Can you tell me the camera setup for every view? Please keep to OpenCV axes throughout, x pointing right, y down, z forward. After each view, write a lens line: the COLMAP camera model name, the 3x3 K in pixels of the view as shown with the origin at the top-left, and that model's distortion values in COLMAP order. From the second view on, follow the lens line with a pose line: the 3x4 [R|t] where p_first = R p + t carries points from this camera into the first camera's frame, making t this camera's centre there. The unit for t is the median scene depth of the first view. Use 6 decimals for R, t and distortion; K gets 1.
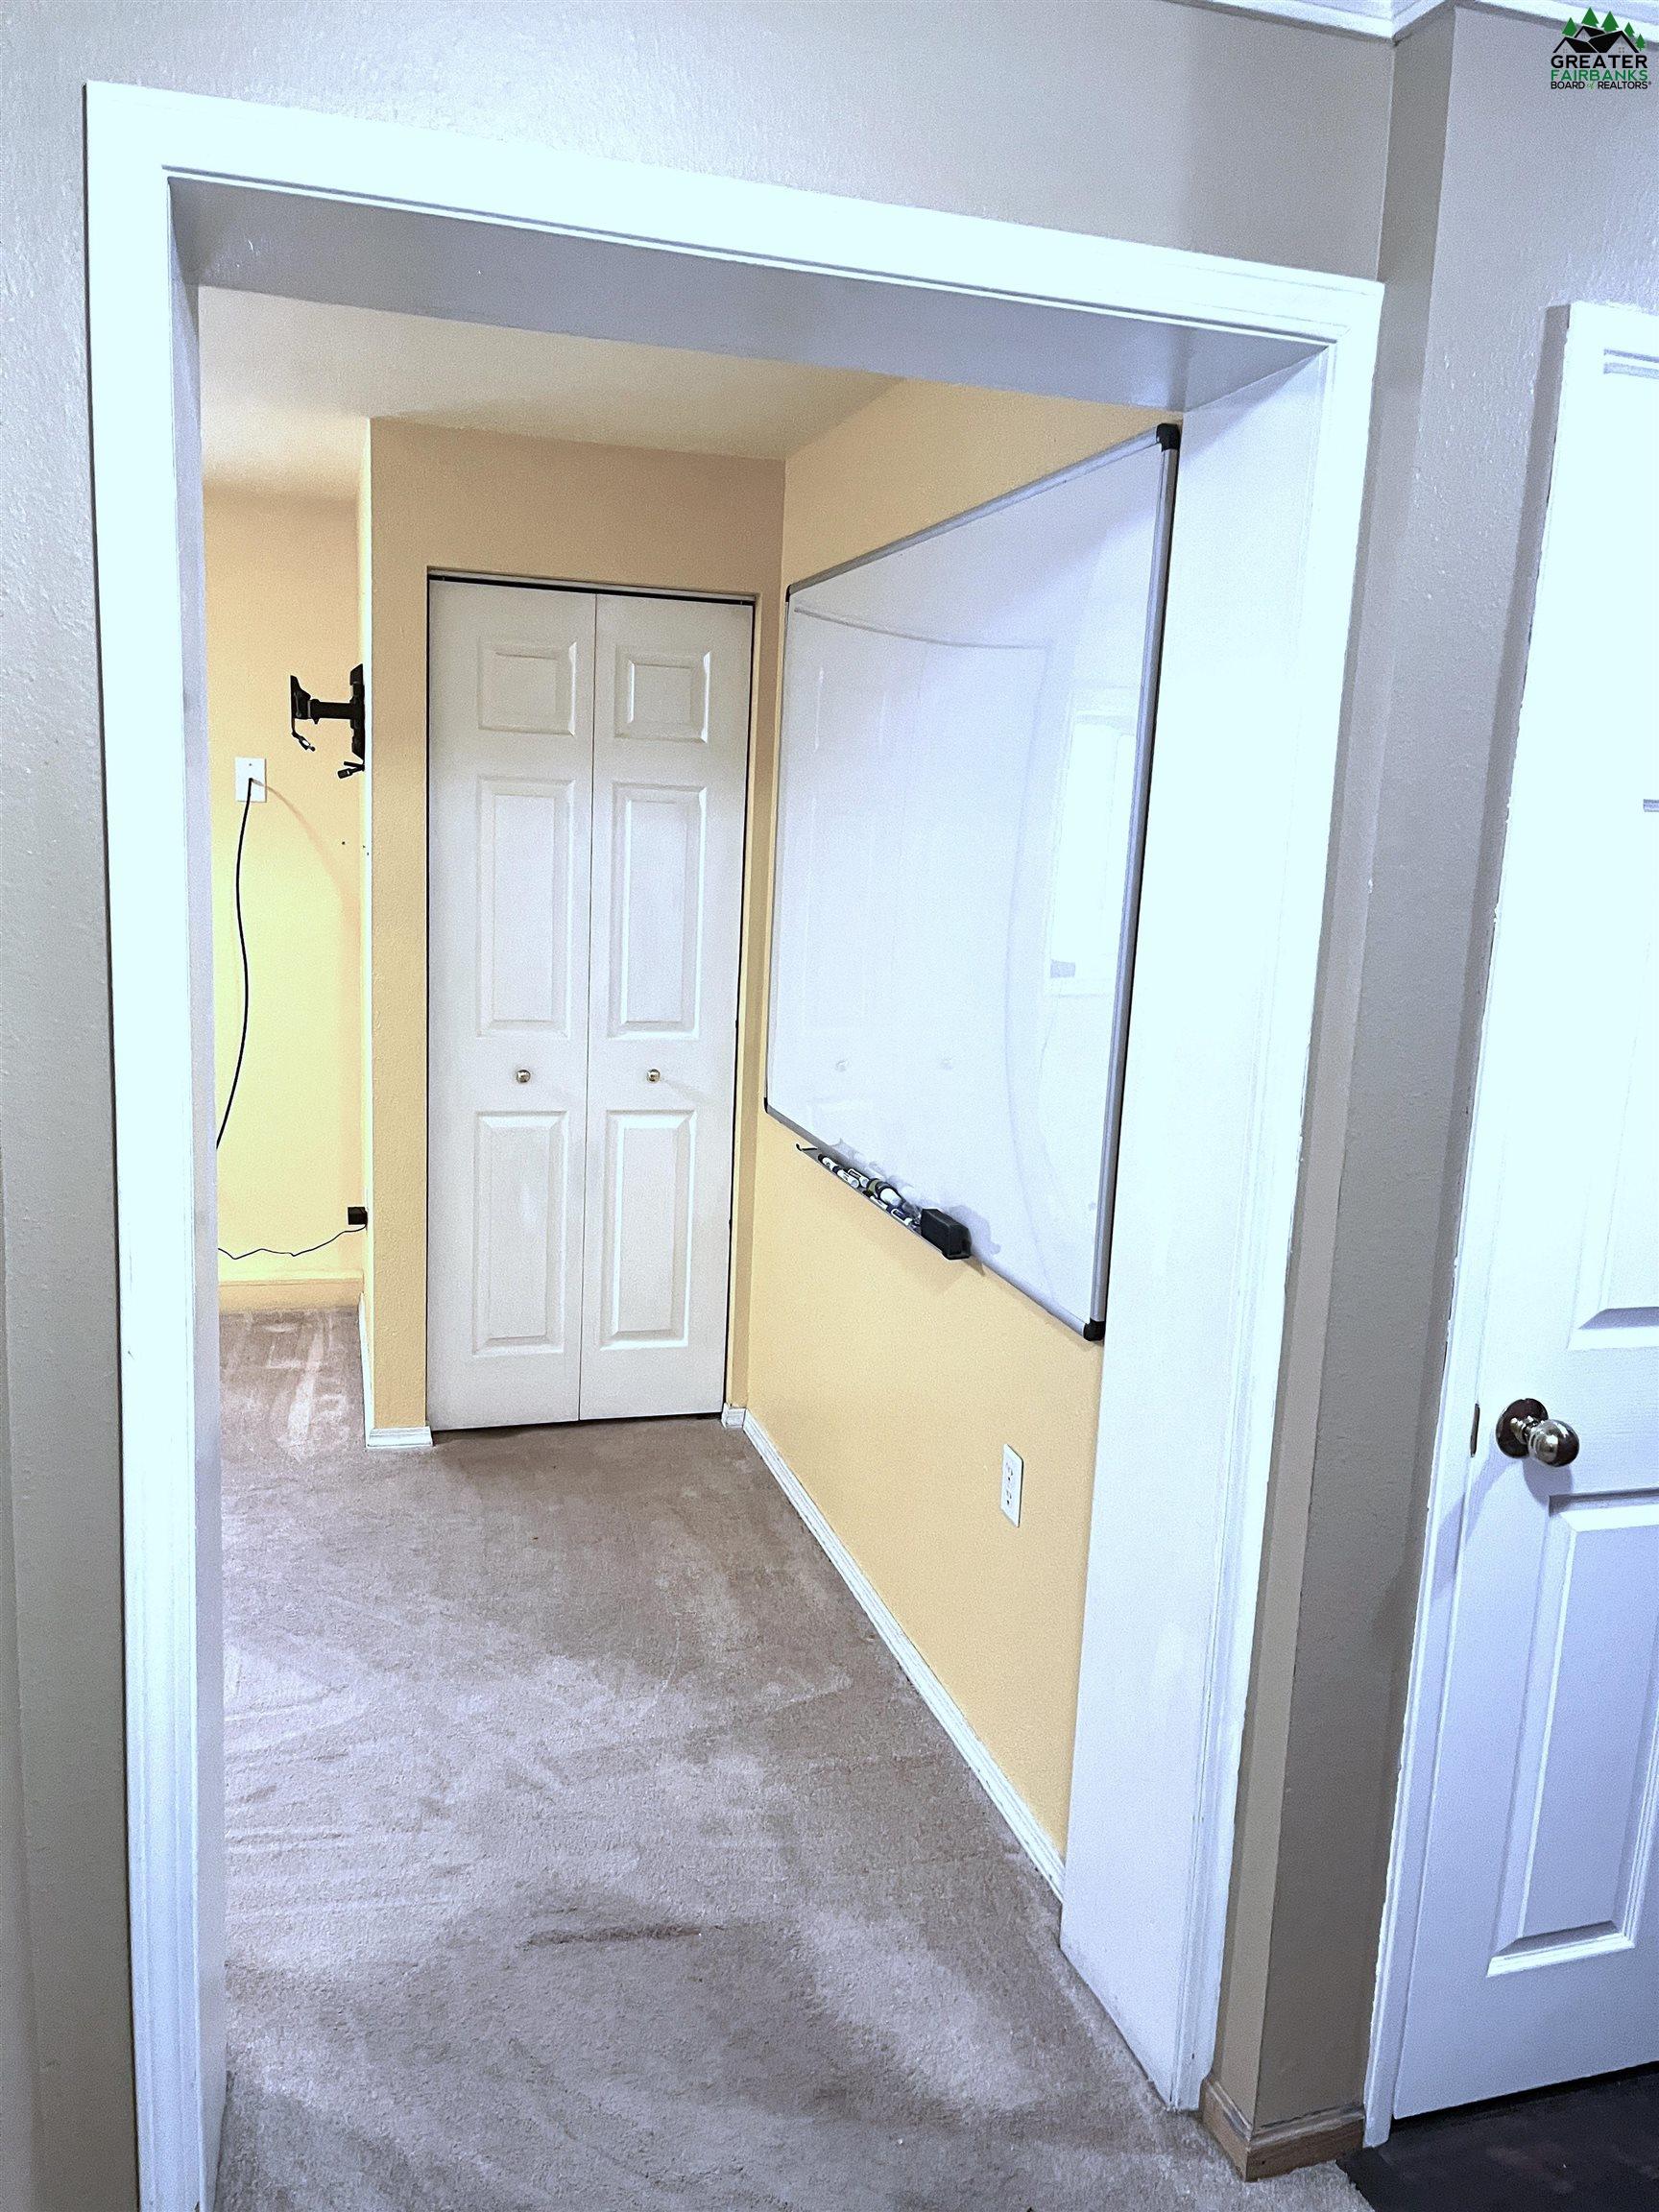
lens RADIAL K [[1666.9, 0, 829.5], [0, 1666.9, 1106.0], [0, 0, 1]] dist [0.061778, -0.044316]
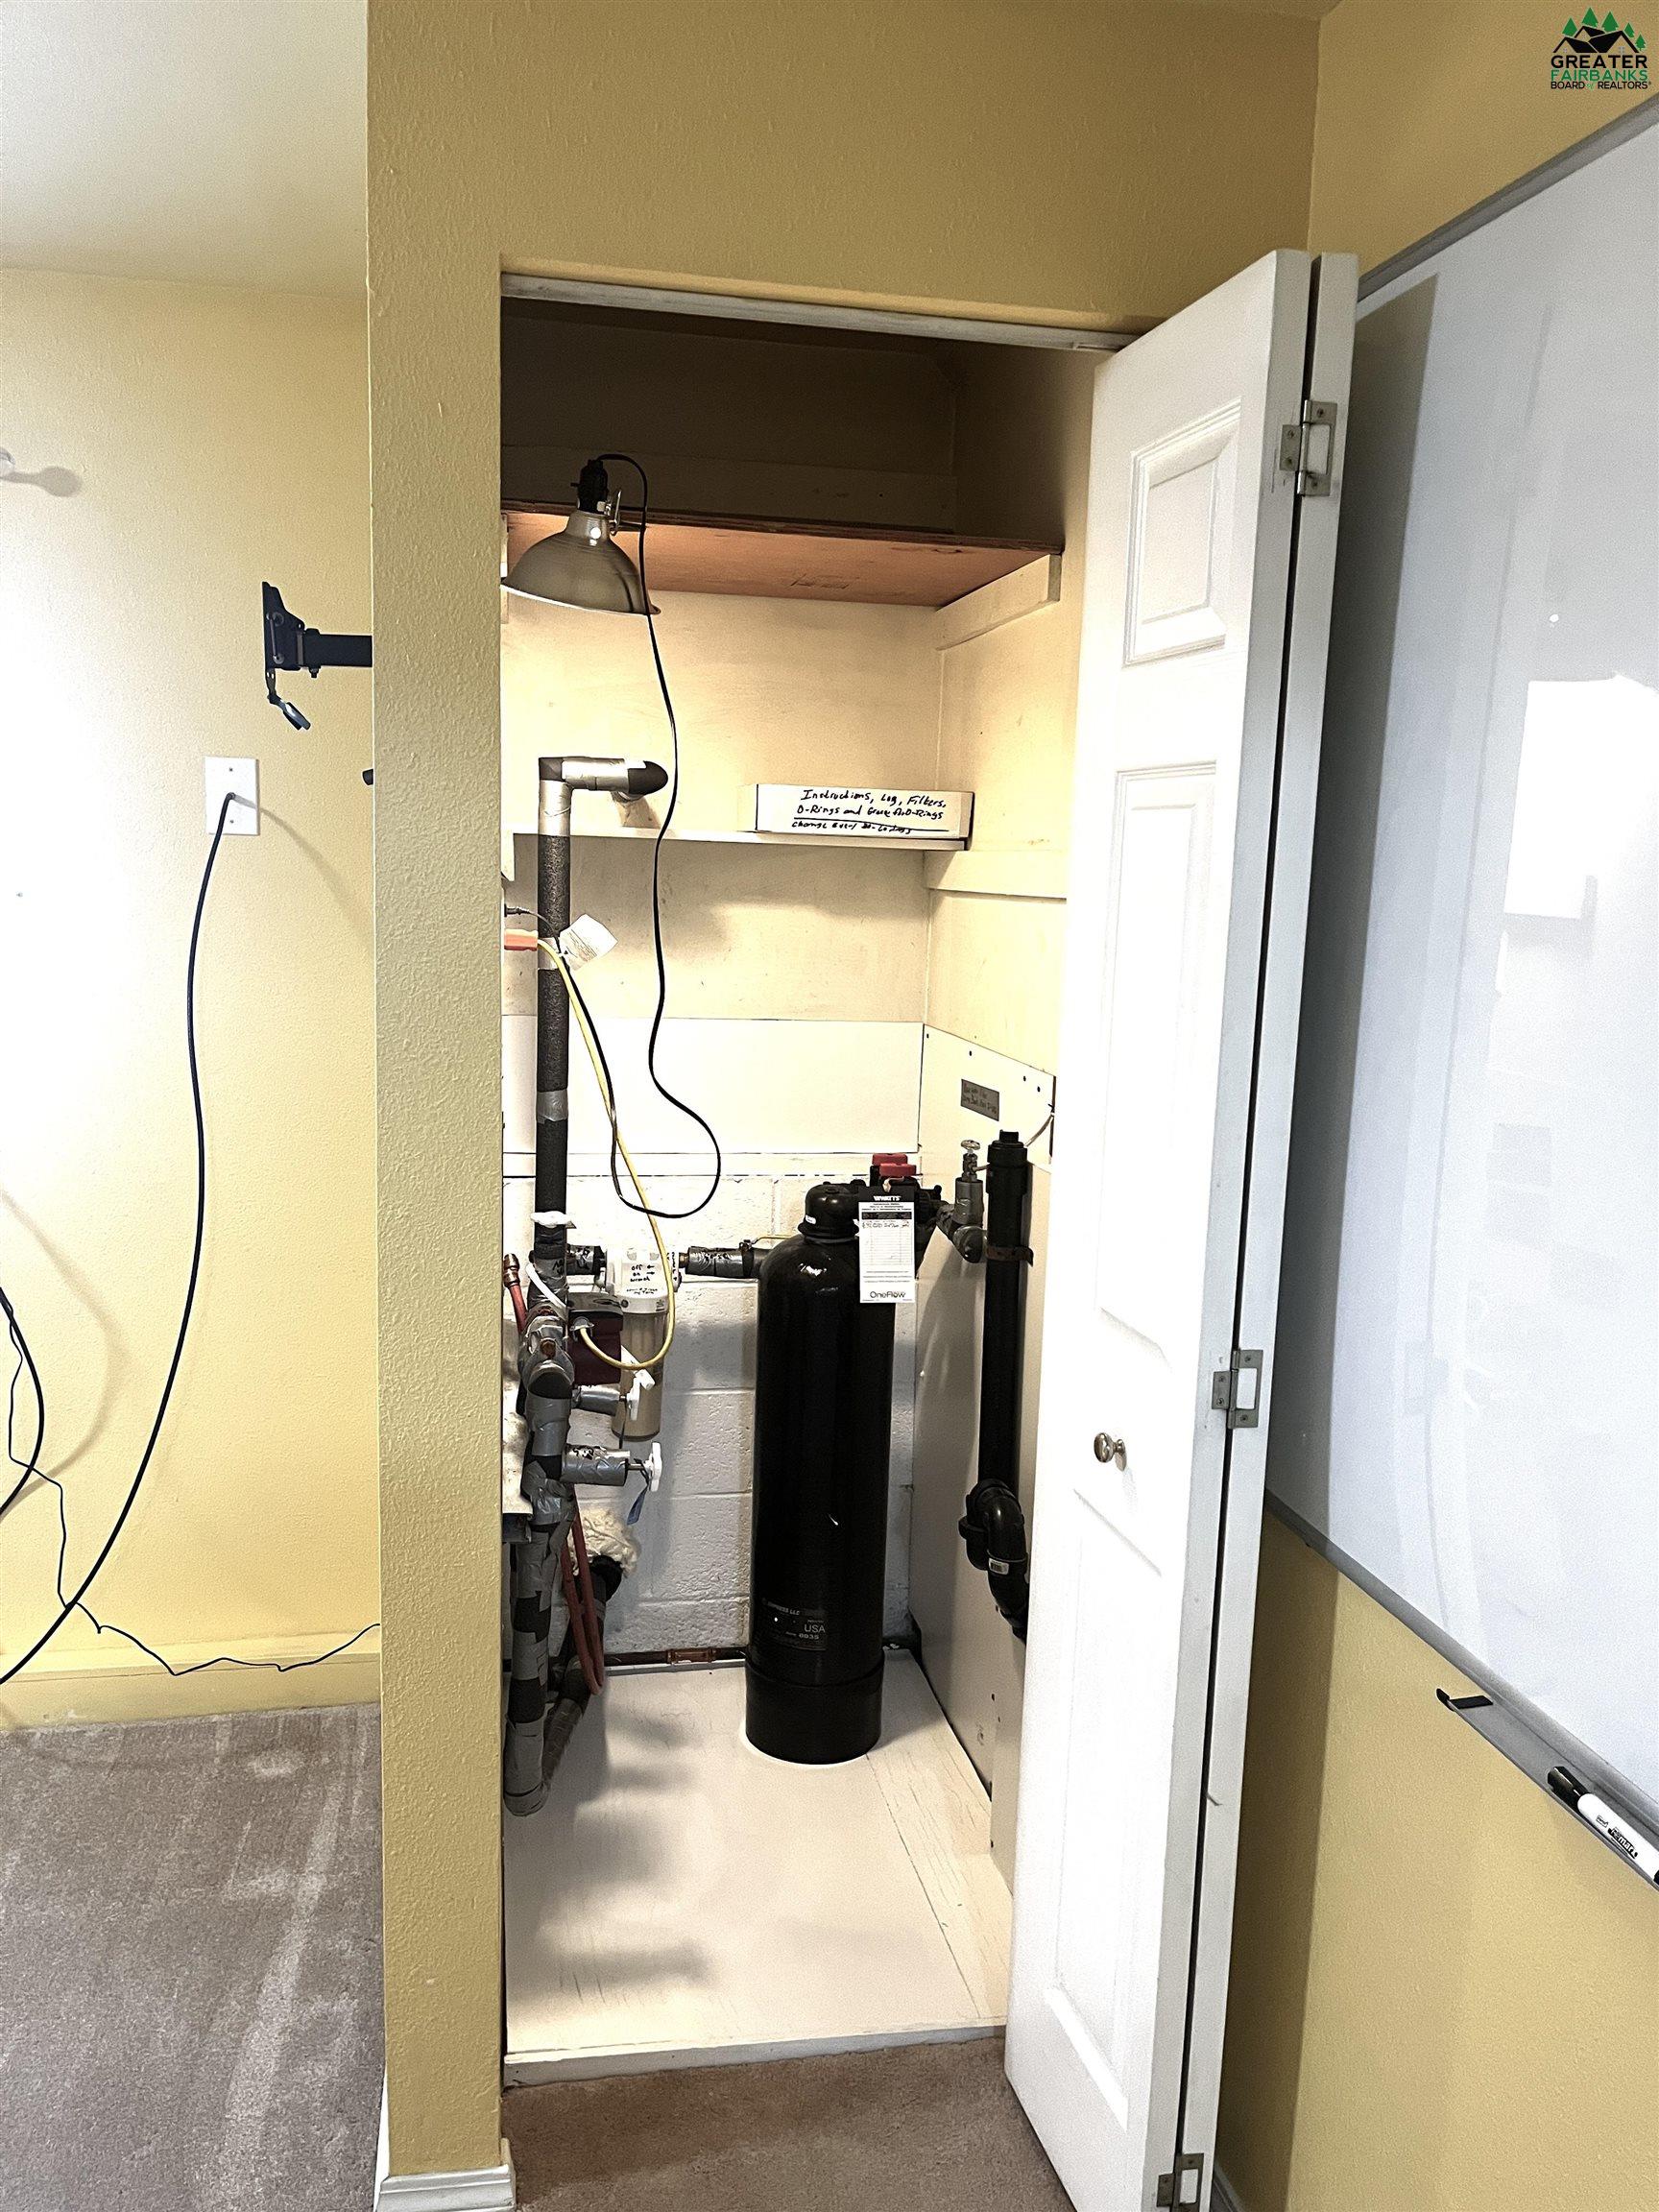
lens RADIAL K [[1666.9, 0, 829.5], [0, 1666.9, 1106.0], [0, 0, 1]] dist [0.061778, -0.044316]
pose [[0.995824, -0.001012, -0.091291, -0.100281], [-0.001354, 0.999665, -0.025850, -0.082365], [0.091287, 0.025865, 0.995489, 0.500369]]
